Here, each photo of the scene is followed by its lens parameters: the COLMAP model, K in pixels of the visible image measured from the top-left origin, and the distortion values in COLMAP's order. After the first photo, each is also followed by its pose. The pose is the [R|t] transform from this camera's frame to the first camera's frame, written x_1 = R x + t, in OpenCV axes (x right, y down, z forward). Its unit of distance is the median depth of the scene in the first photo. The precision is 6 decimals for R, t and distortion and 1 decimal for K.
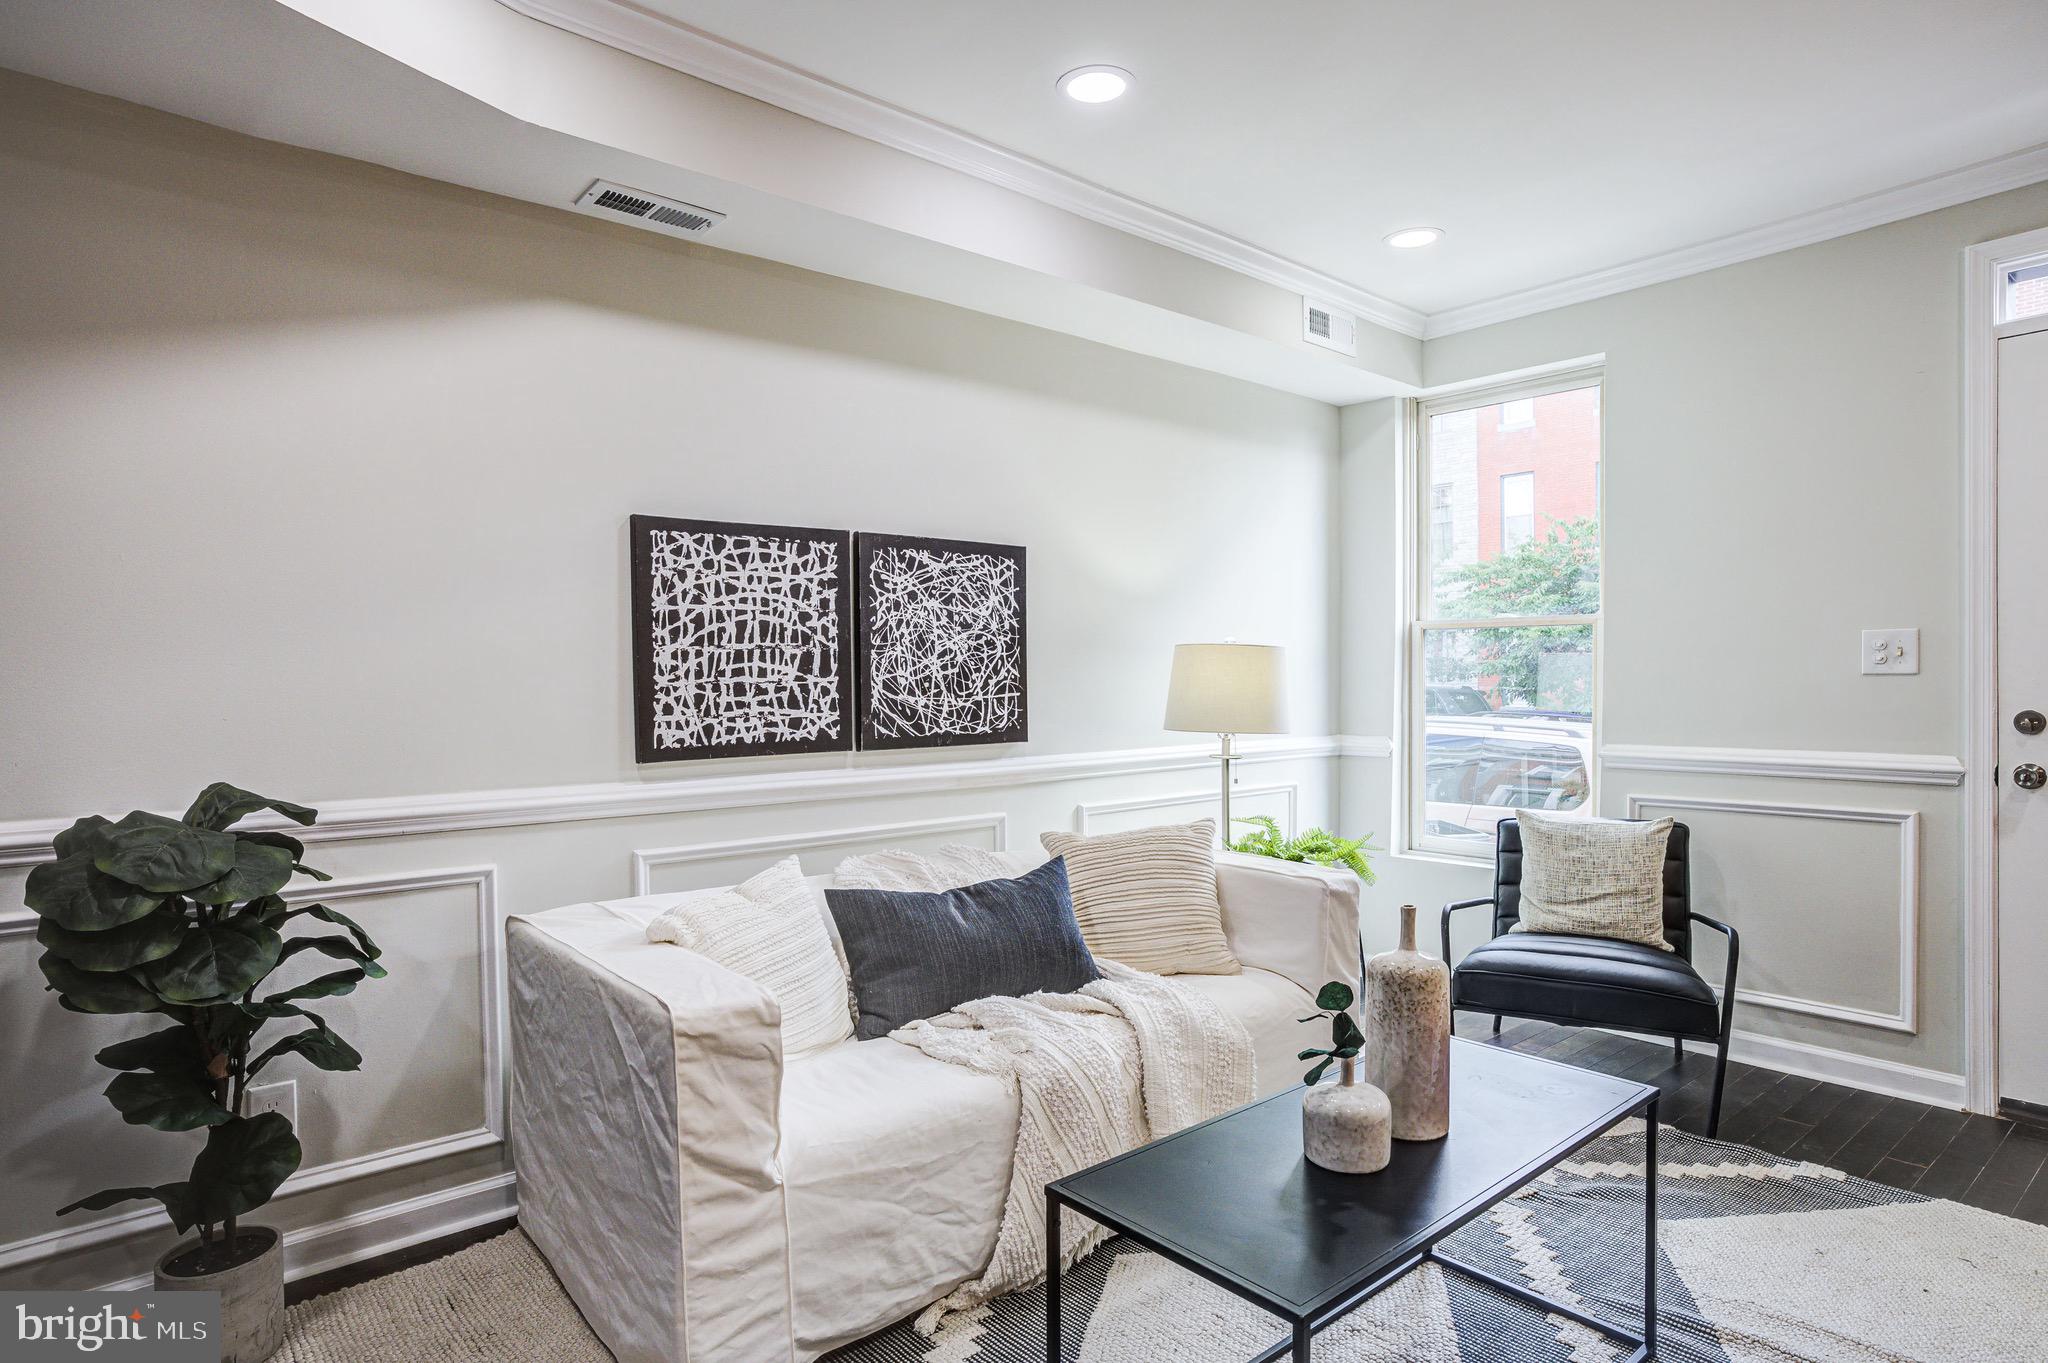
lens RADIAL K [[1132.3, 0, 1006.1], [0, 1132.3, 695.7], [0, 0, 1]] dist [-0.065200, 0.042041]
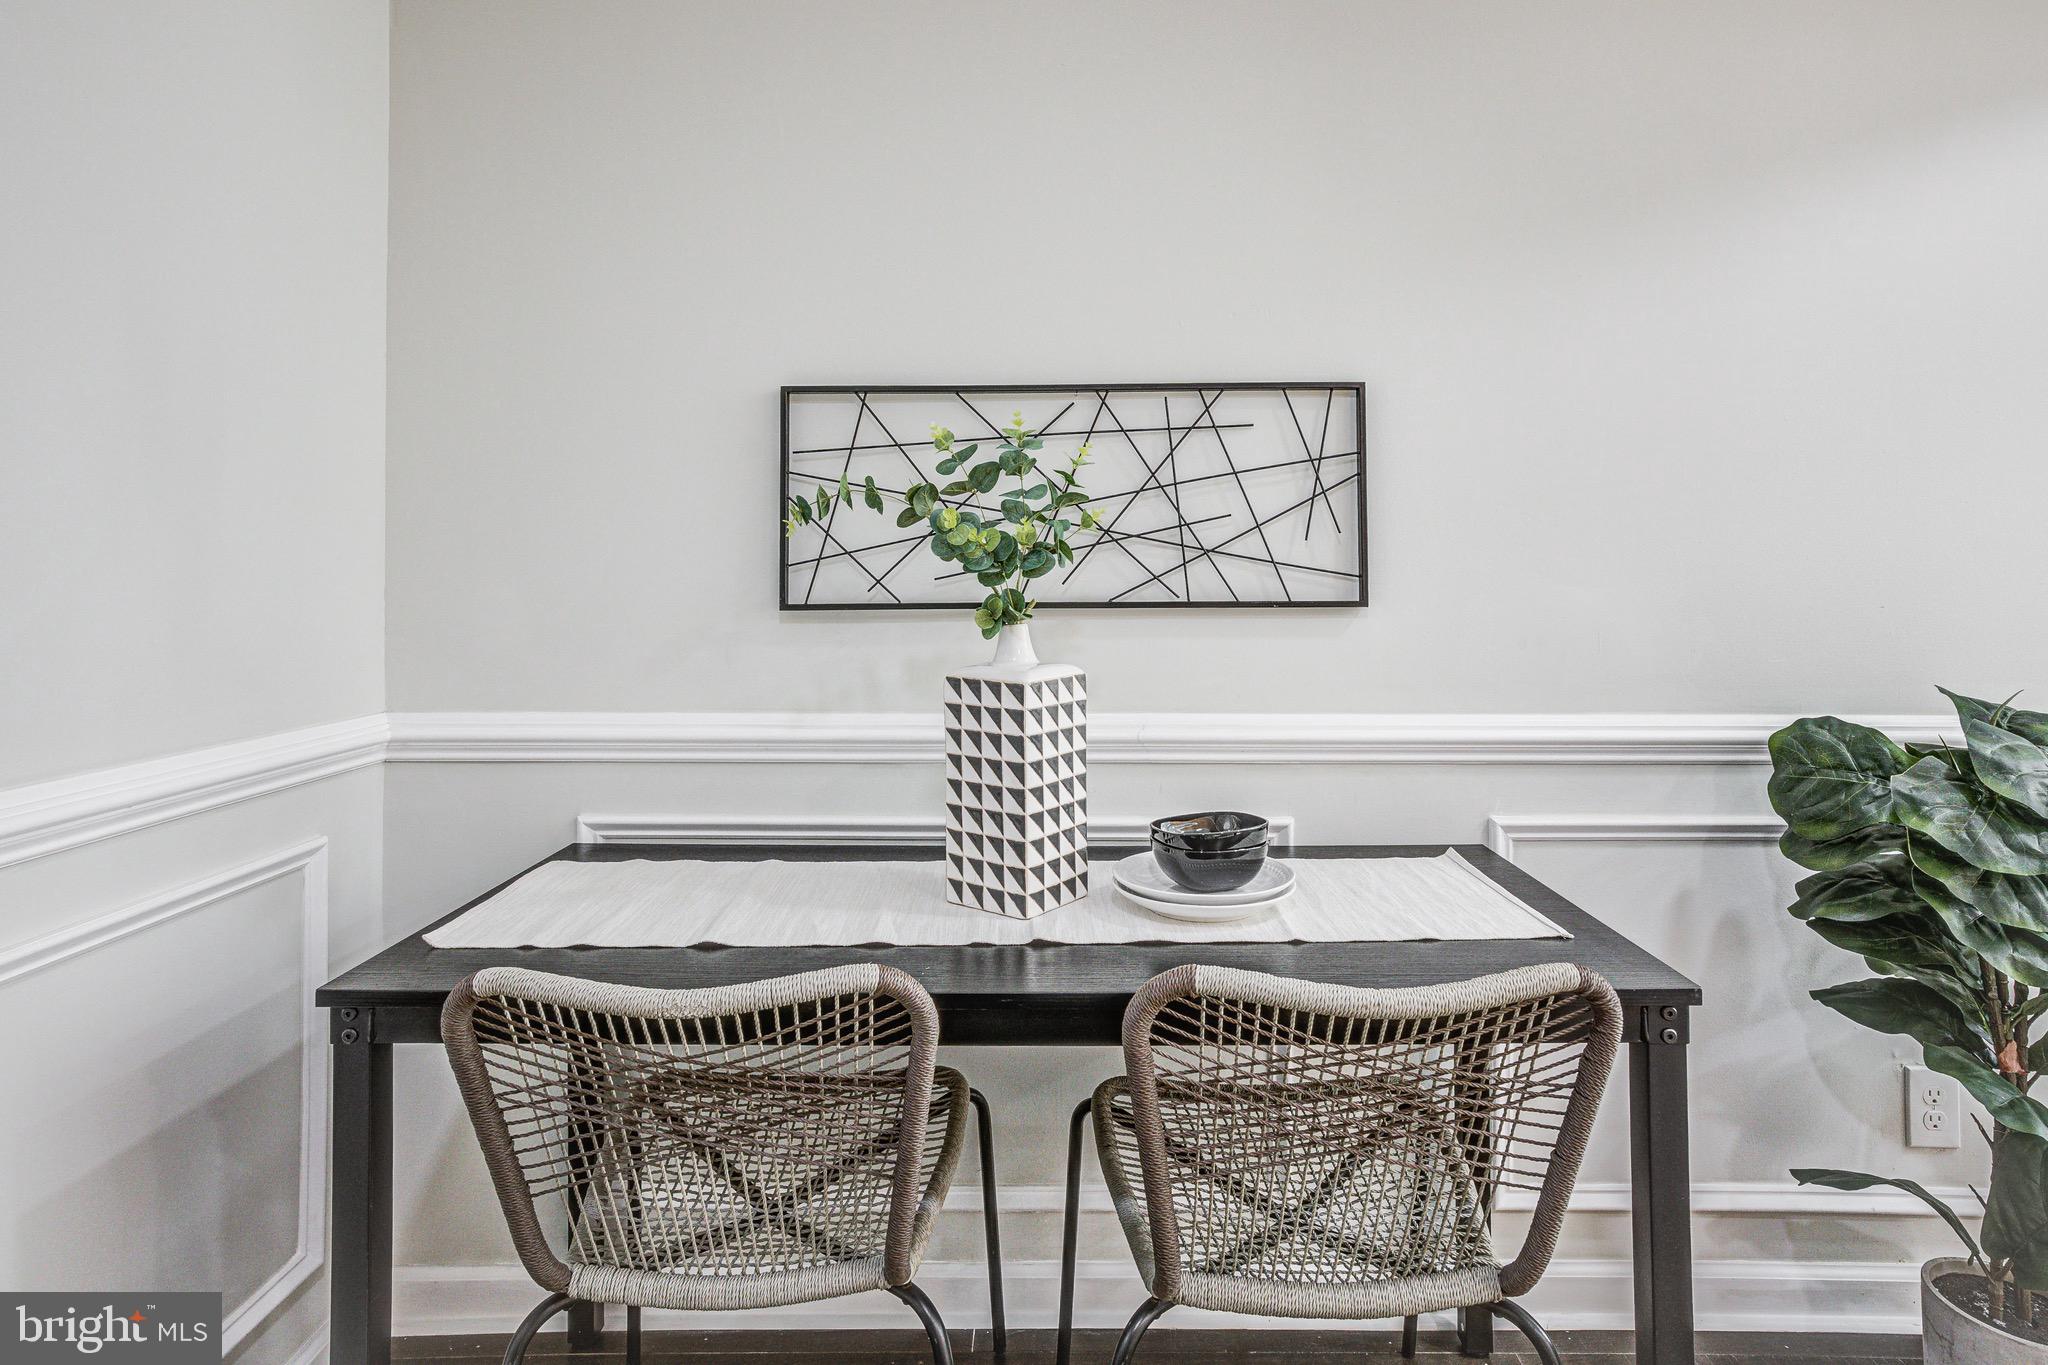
lens RADIAL K [[1156.9, 0, 1029.4], [0, 1156.9, 551.7], [0, 0, 1]] dist [-0.014599, -0.001014]
pose [[0.772076, 0.000289, -0.635530, -0.483310], [-0.017766, 0.999619, -0.021128, 0.007811], [0.635282, 0.027603, 0.771787, -0.048360]]
